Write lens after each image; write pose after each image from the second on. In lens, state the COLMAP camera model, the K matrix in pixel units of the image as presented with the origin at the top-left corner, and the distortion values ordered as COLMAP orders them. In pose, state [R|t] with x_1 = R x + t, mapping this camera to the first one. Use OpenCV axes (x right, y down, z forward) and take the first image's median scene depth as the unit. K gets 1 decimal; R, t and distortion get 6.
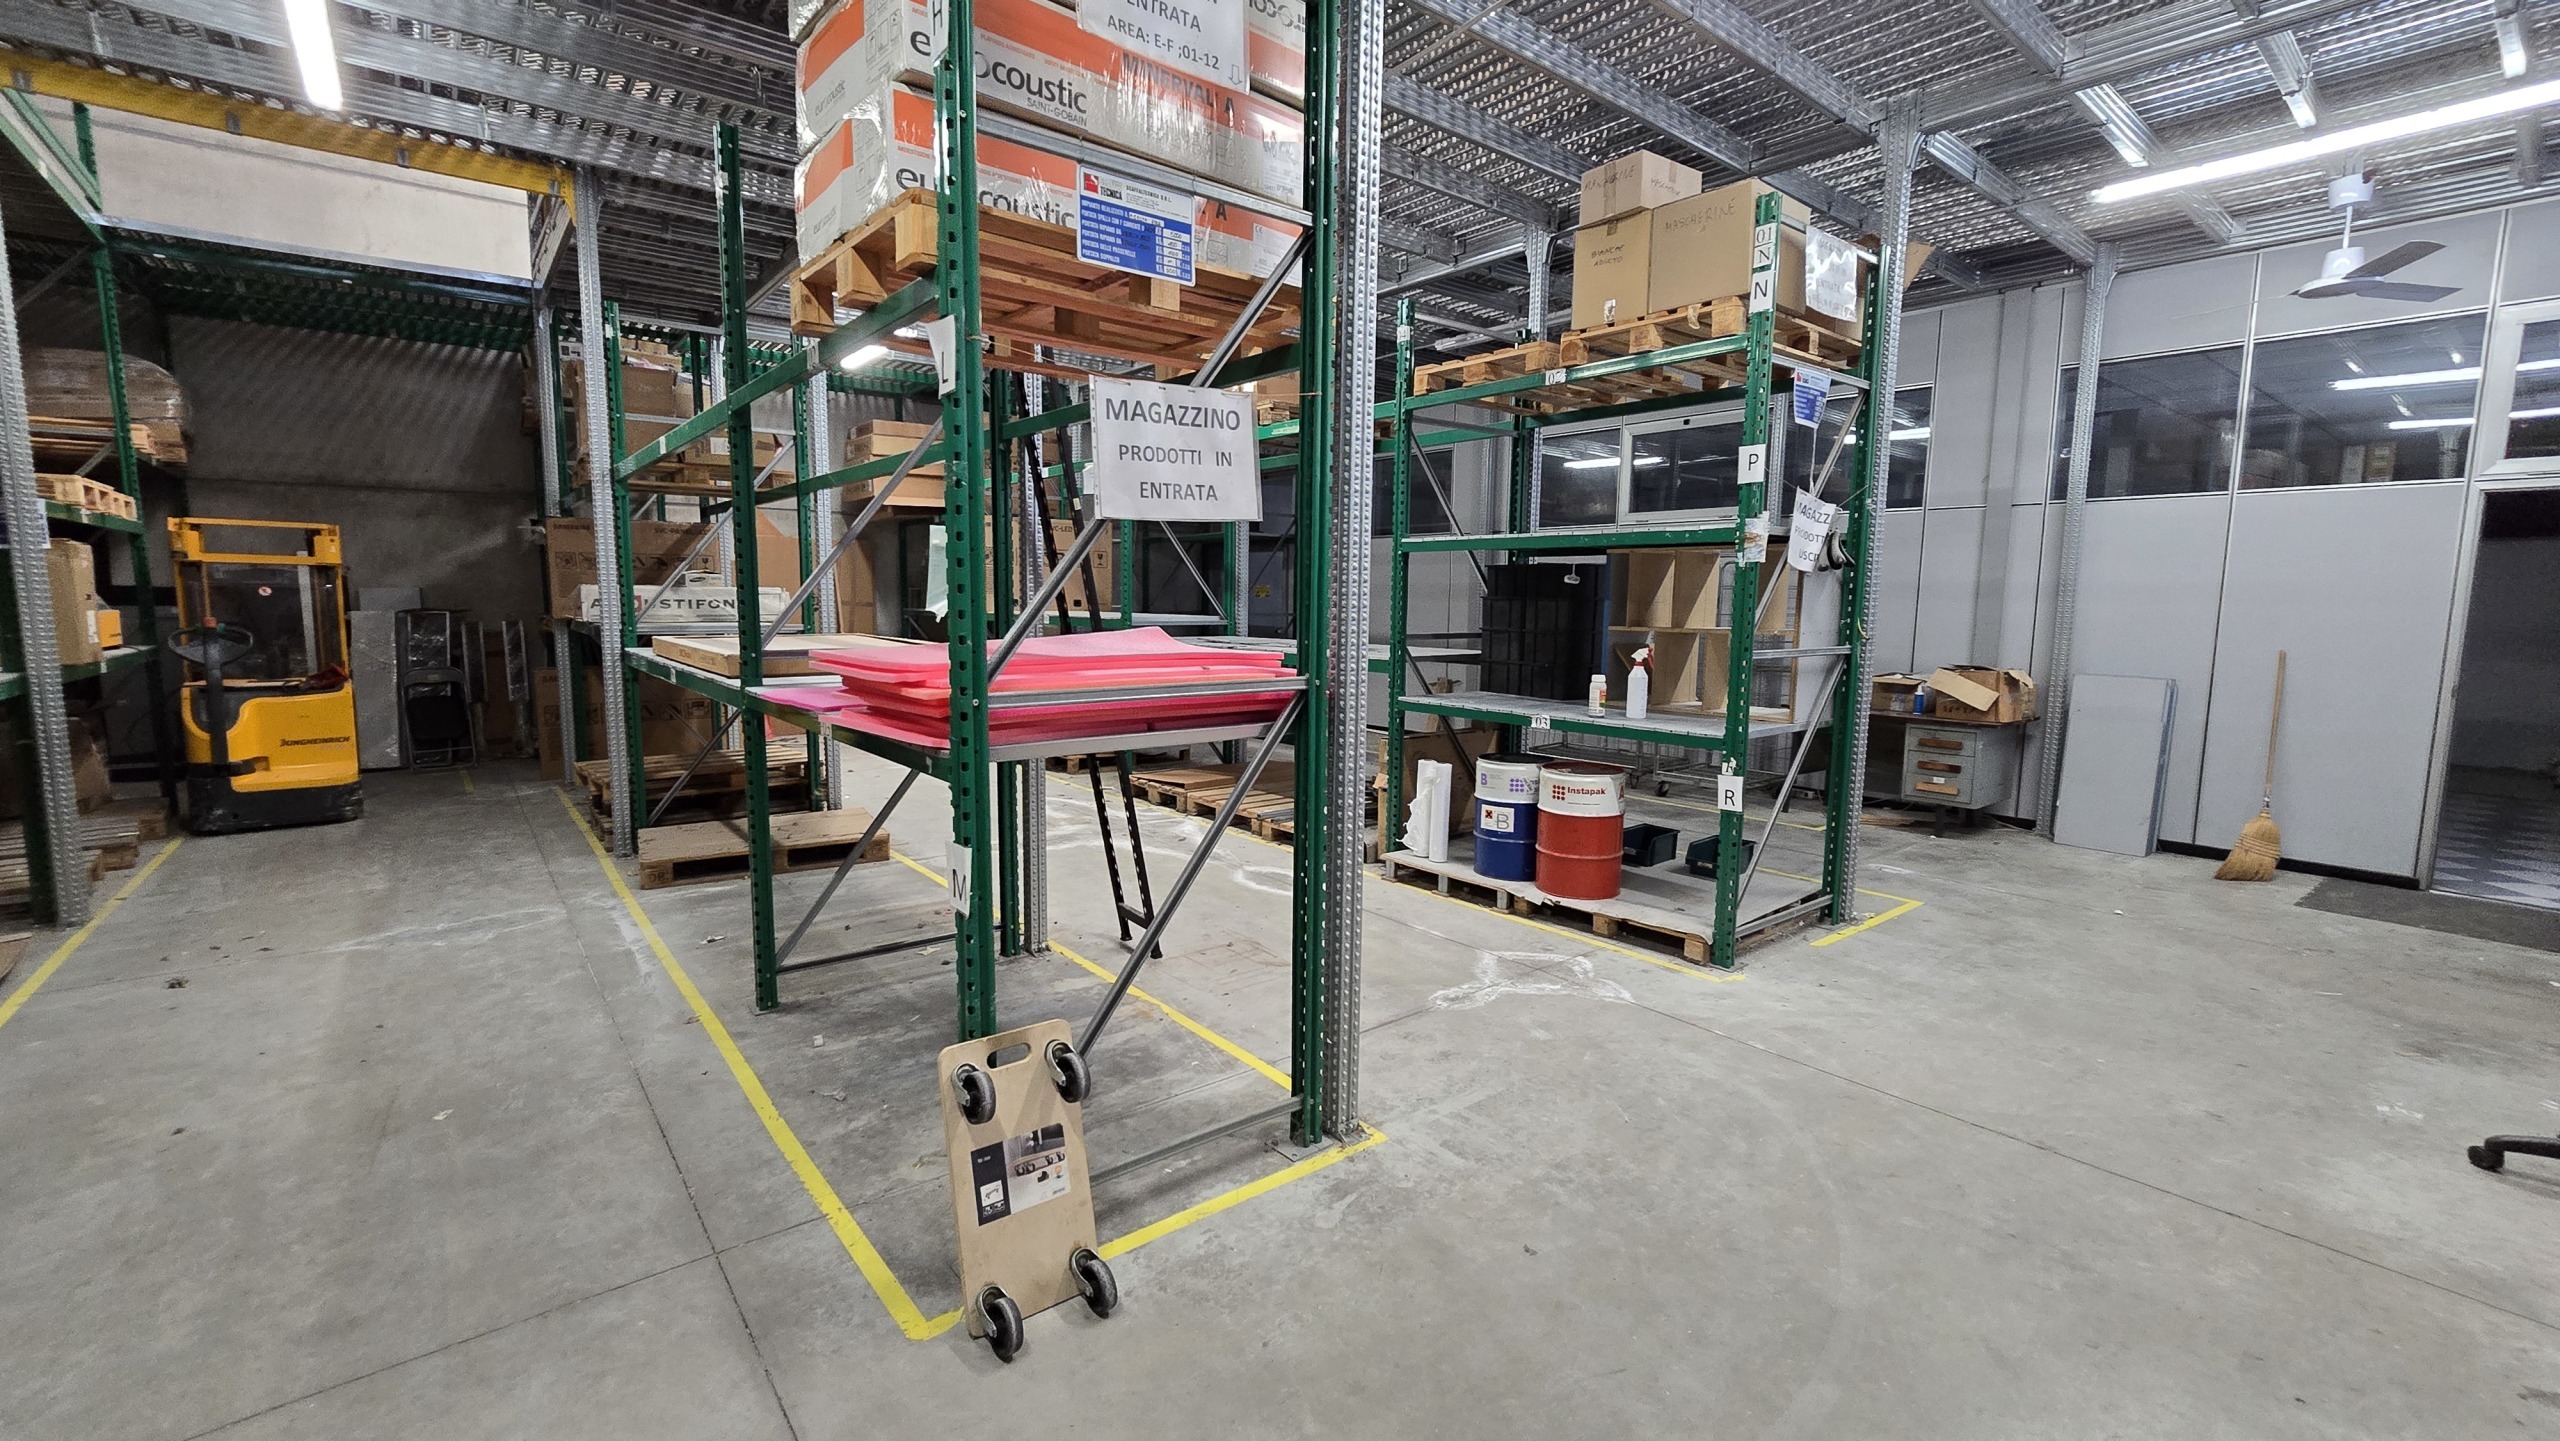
lens RADIAL K [[1055.2, 0, 1280.0], [0, 1055.2, 720.5], [0, 0, 1]] dist [-0.002061, 0.000201]
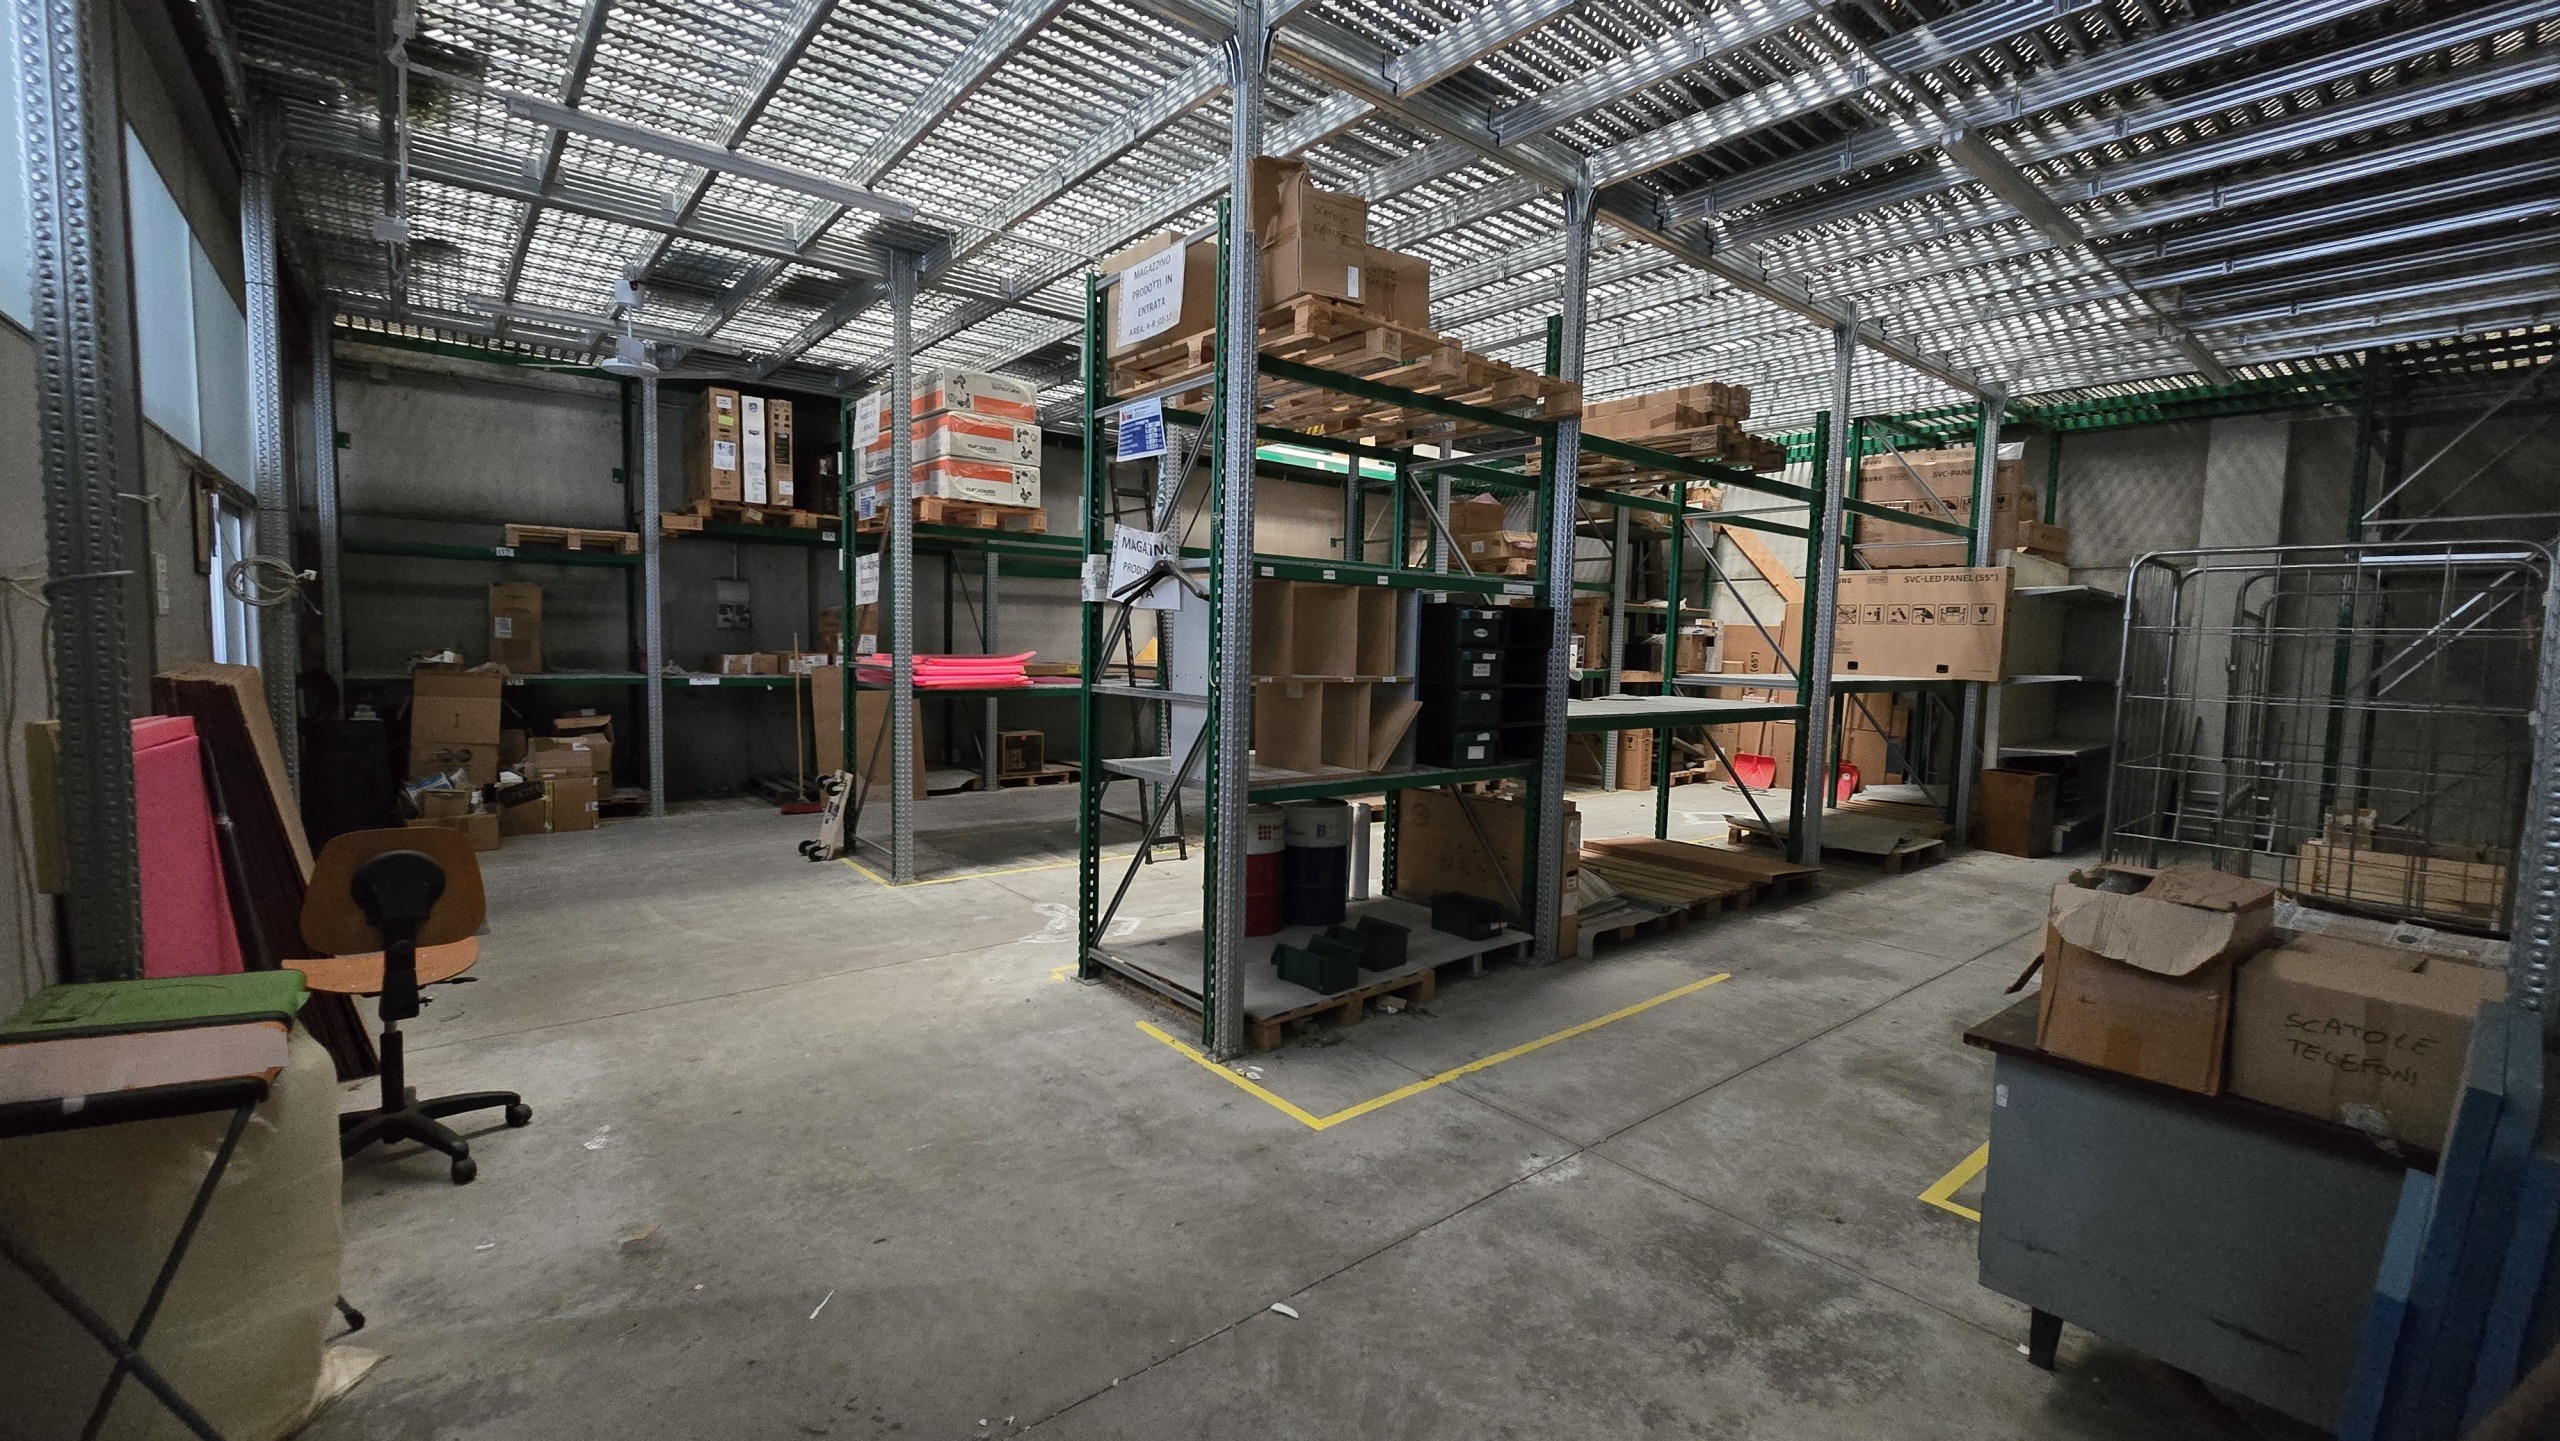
lens RADIAL K [[1052.2, 0, 1274.8], [0, 1052.2, 719.8], [0, 0, 1]] dist [-0.002845, 0.000647]
pose [[0.007634, 0.066337, -0.997768, 1.605965], [-0.139711, 0.988081, 0.064625, -0.134007], [0.990163, 0.138906, 0.016811, 1.234104]]
